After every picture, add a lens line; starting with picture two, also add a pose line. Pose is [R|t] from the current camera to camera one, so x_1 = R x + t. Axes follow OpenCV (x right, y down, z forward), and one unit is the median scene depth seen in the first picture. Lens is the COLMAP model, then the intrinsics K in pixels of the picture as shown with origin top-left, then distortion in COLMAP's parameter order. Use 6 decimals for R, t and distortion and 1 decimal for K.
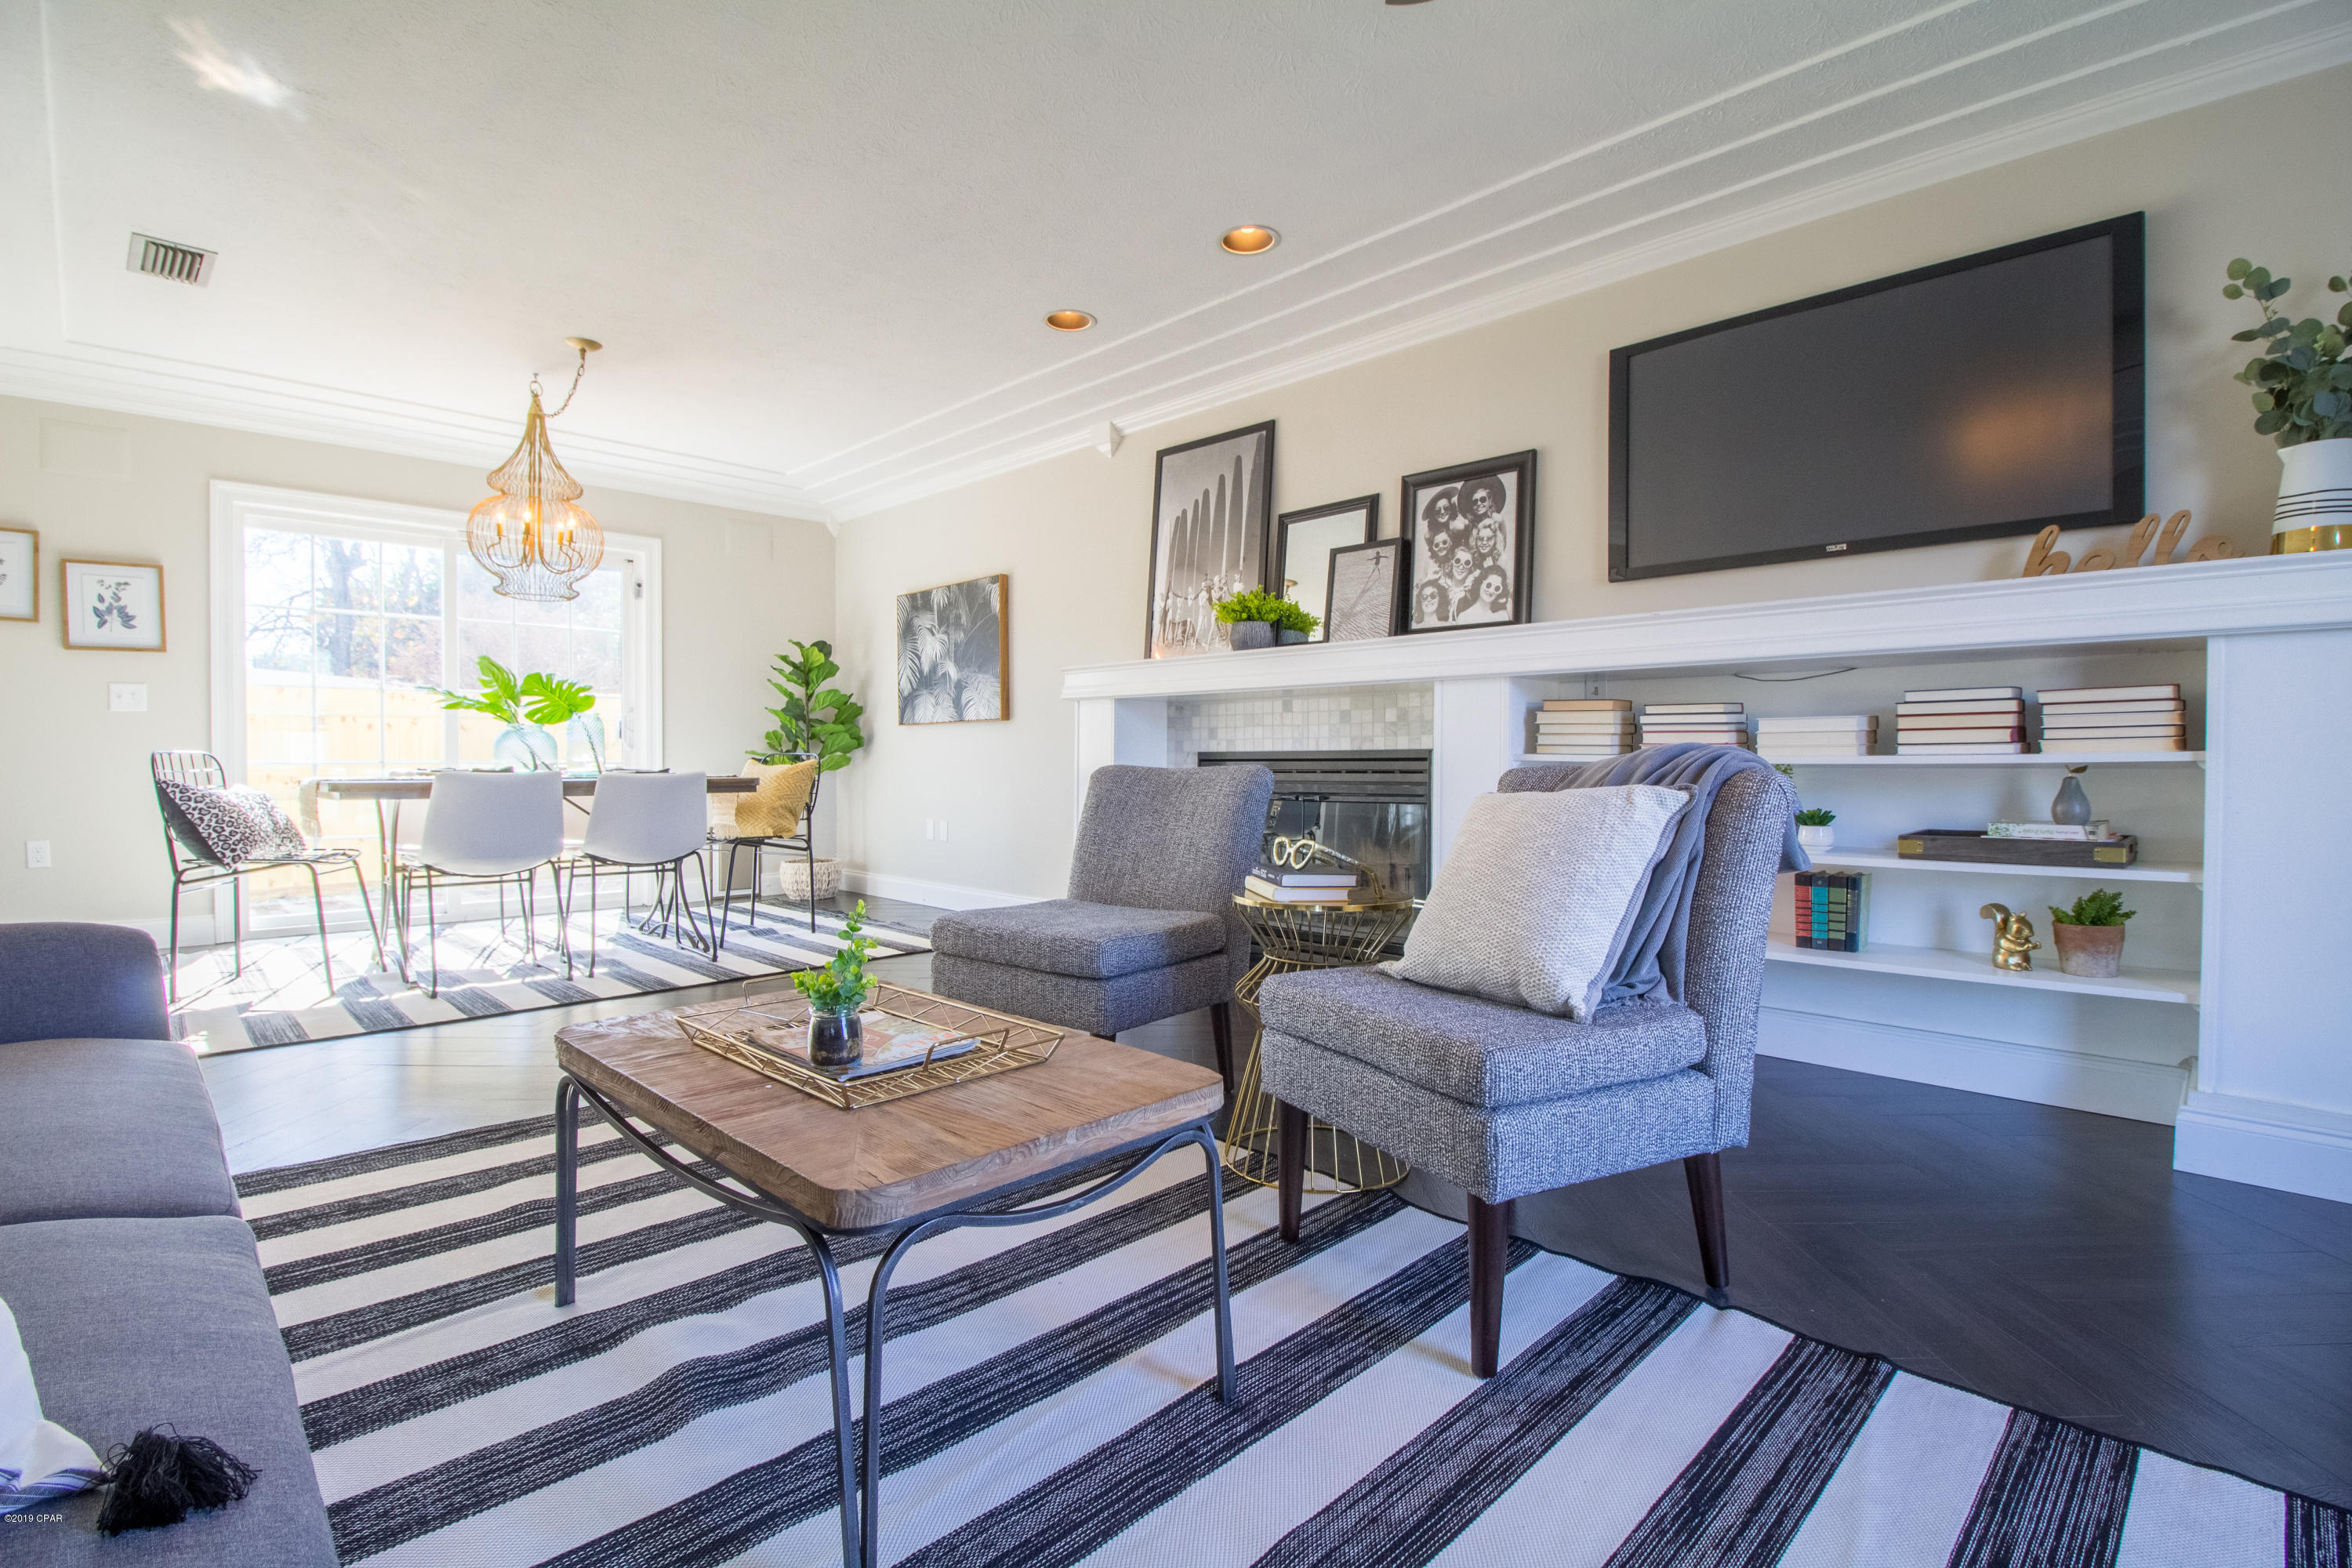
lens RADIAL K [[1089.4, 0, 1178.3], [0, 1089.4, 779.9], [0, 0, 1]] dist [-0.002410, -0.011999]
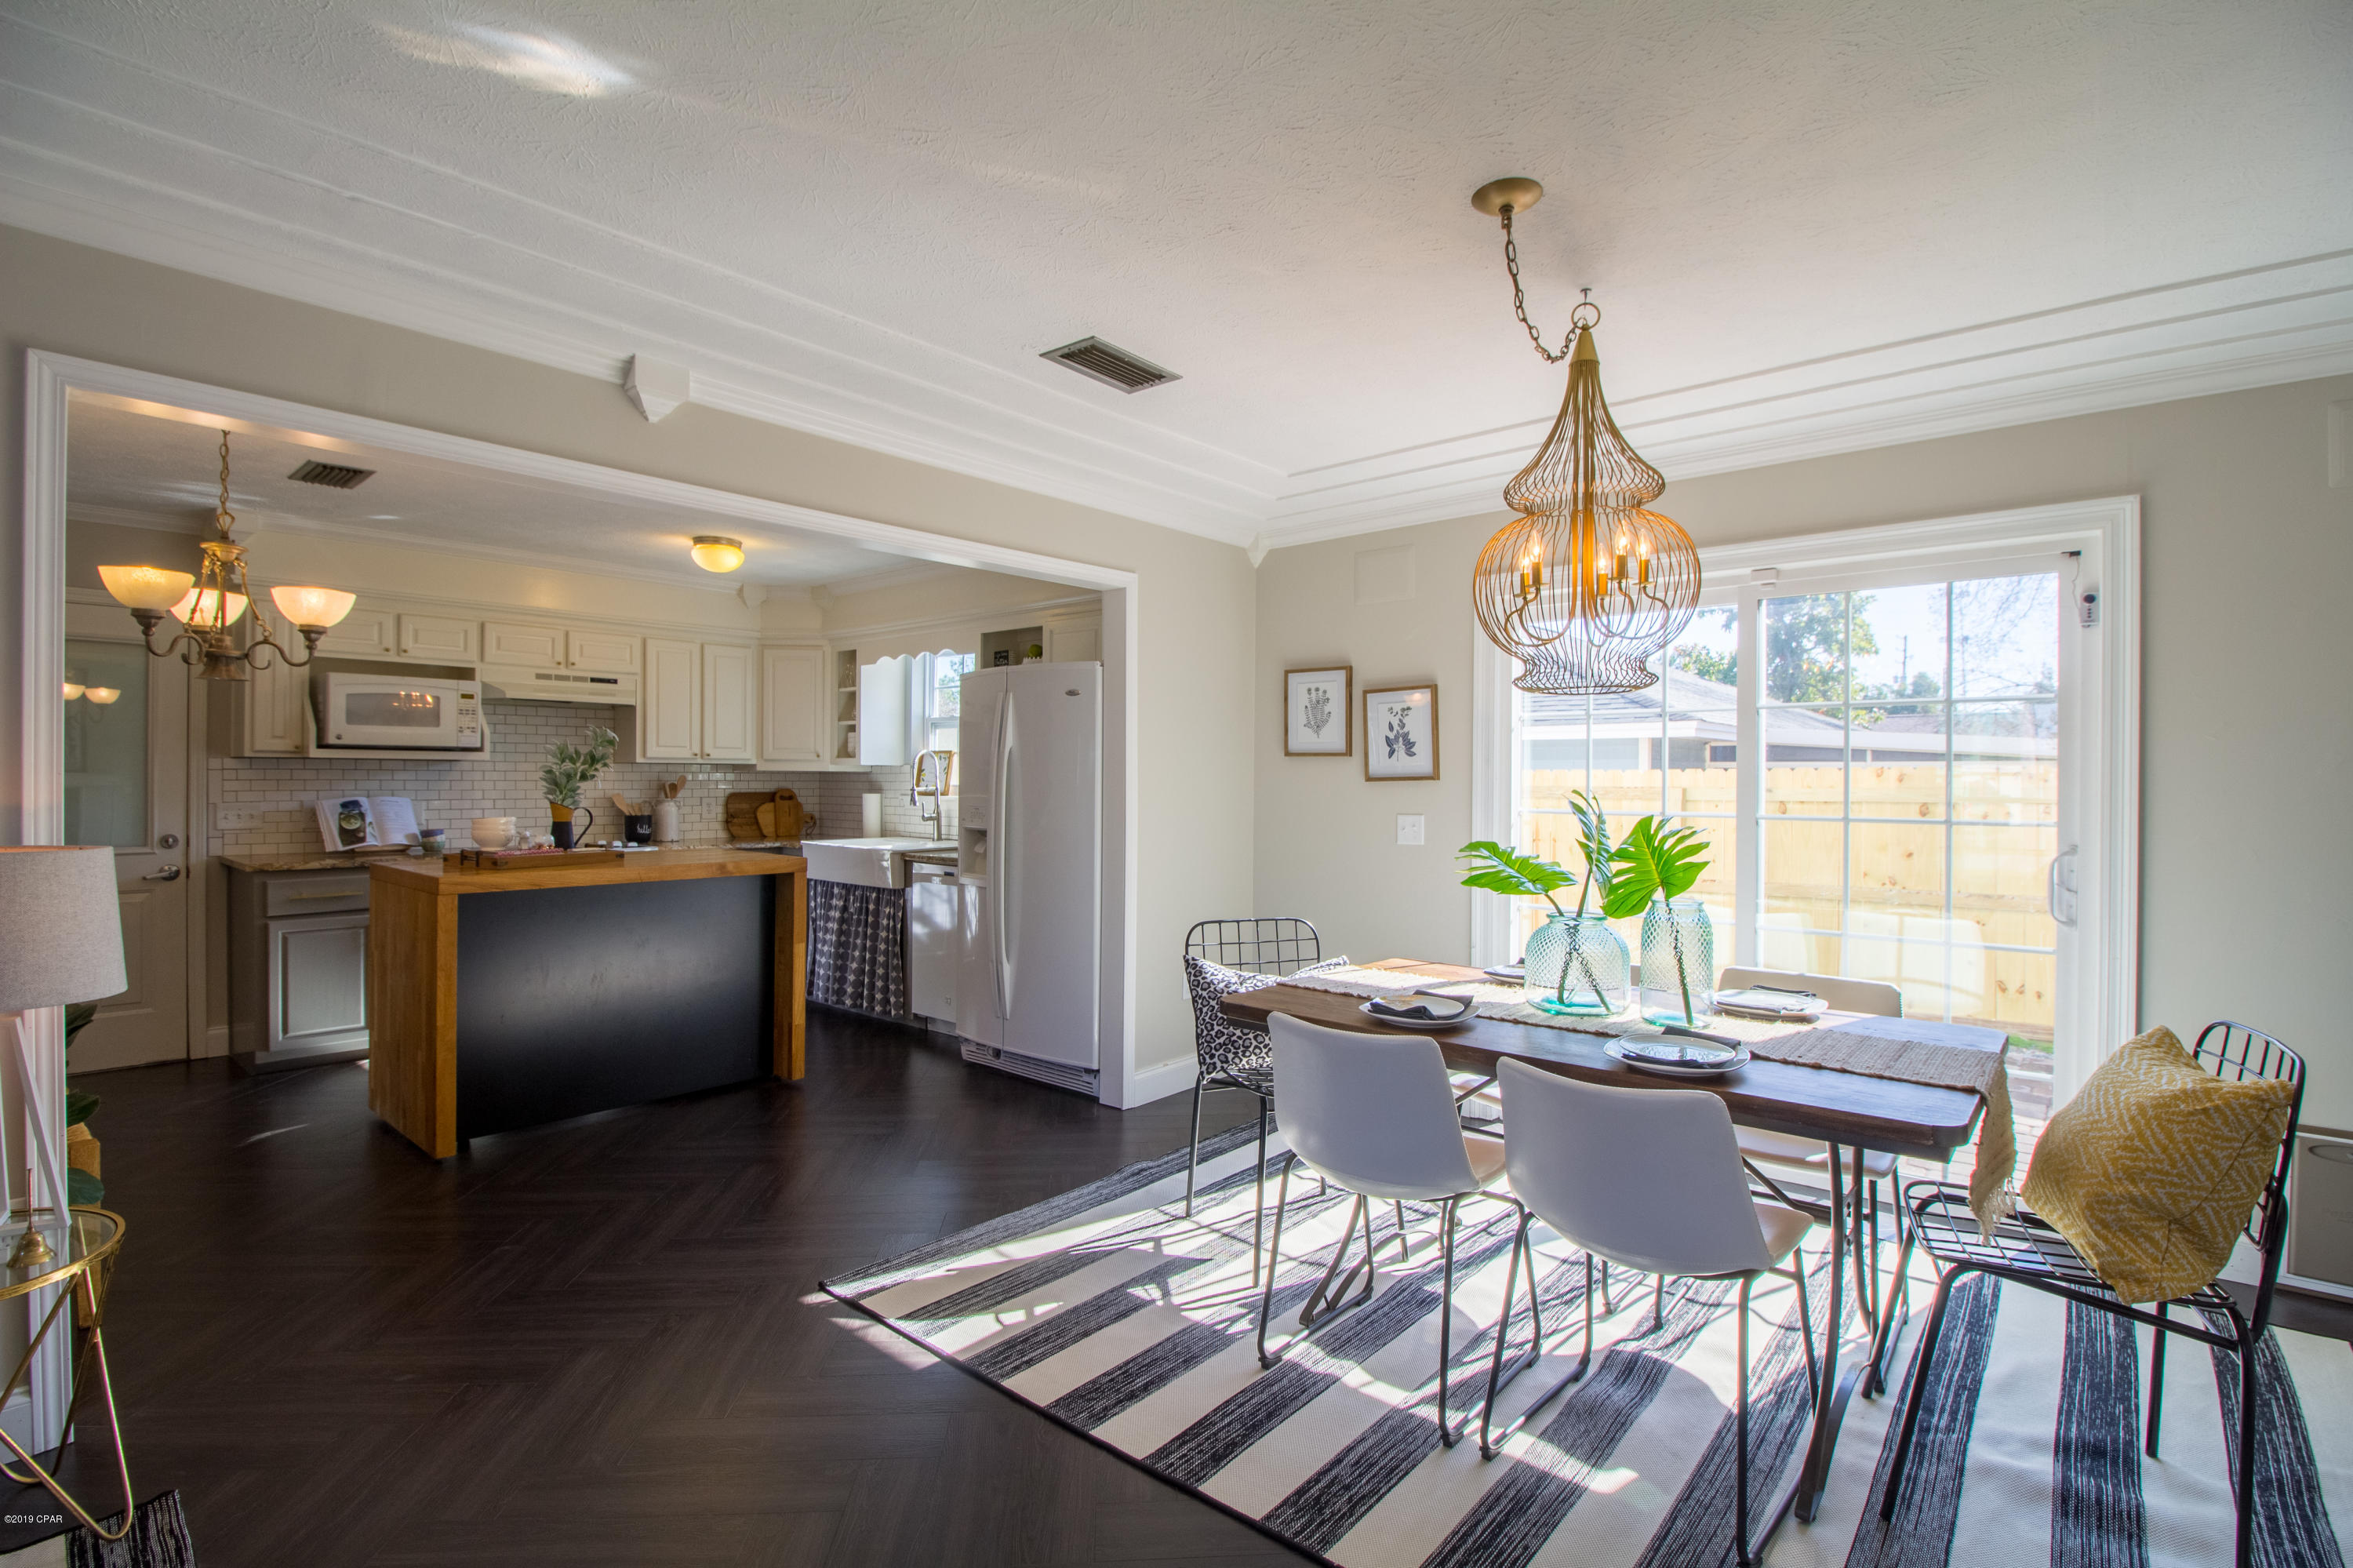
lens RADIAL K [[1089.9, 0, 1189.8], [0, 1089.9, 781.0], [0, 0, 1]] dist [-0.002410, -0.011999]
pose [[0.078777, -0.002010, -0.996890, -0.052495], [-0.025297, 0.999672, -0.004015, -0.119523], [0.996571, 0.025534, 0.078700, 0.794021]]
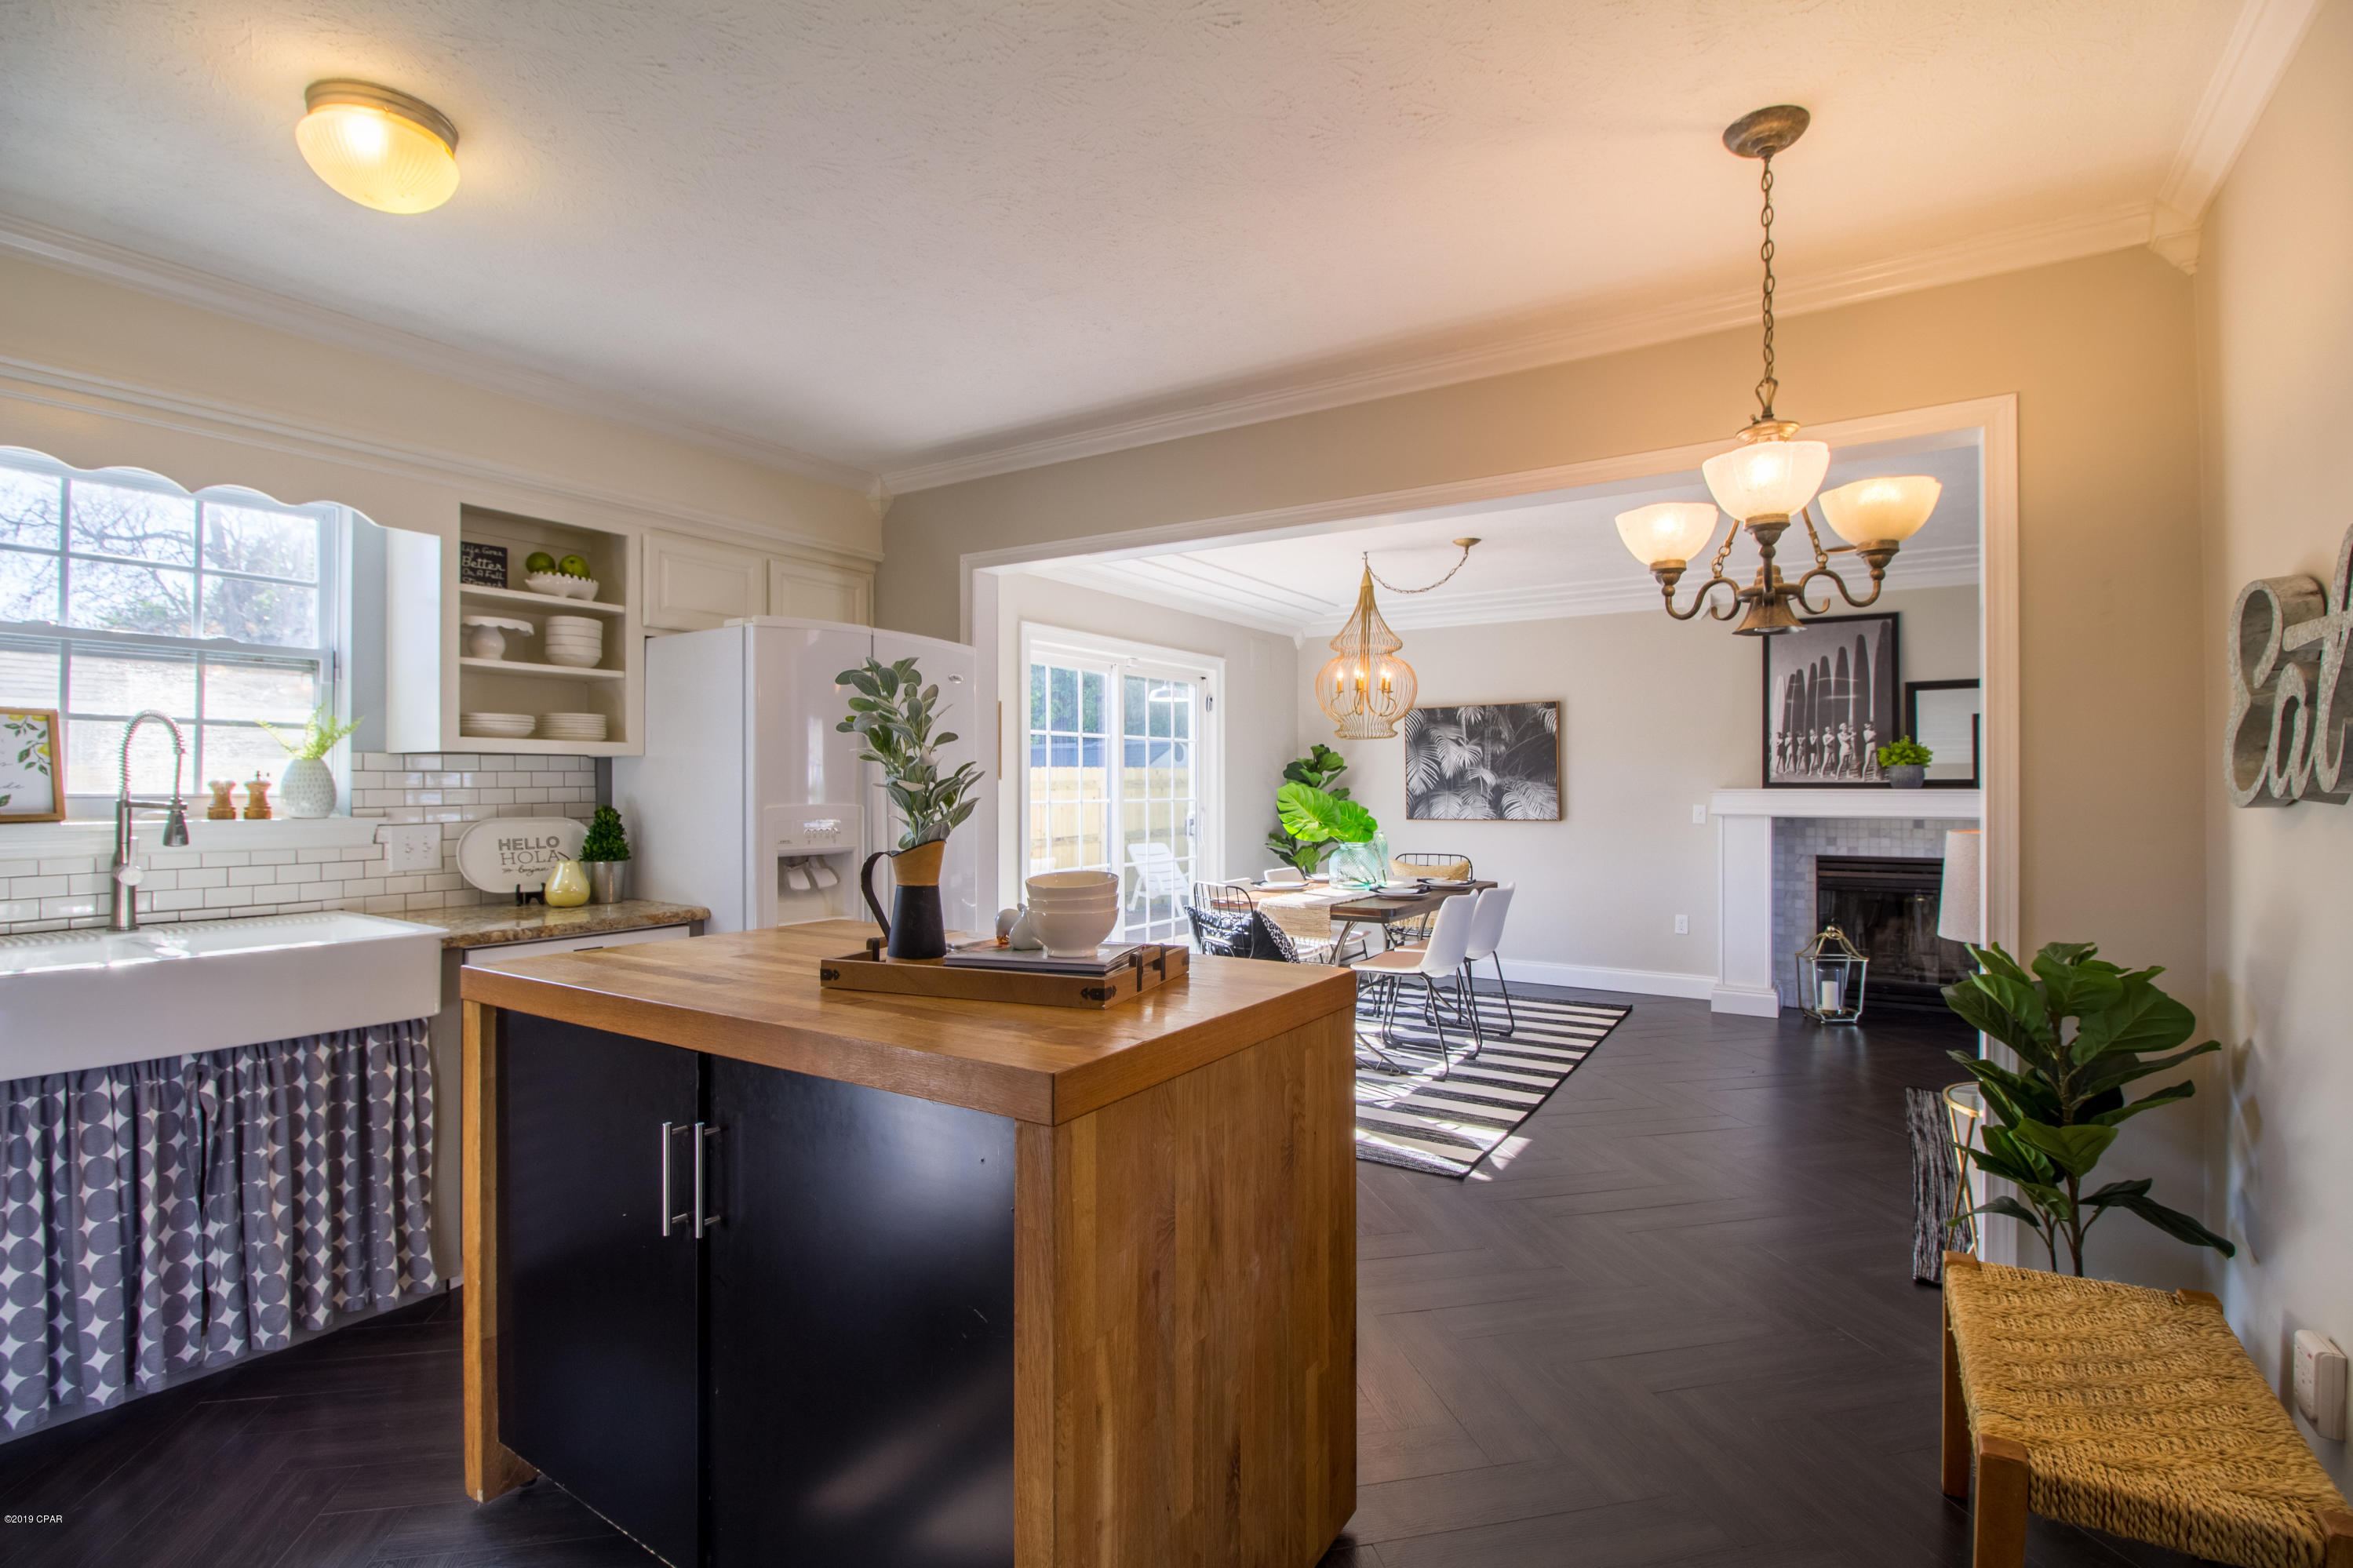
lens RADIAL K [[1089.7, 0, 1180.8], [0, 1089.7, 778.1], [0, 0, 1]] dist [-0.002410, -0.011999]
pose [[0.977561, -0.003380, 0.210625, -1.093177], [0.008668, 0.999670, -0.024189, -0.101324], [-0.210474, 0.025472, 0.977268, -0.131280]]
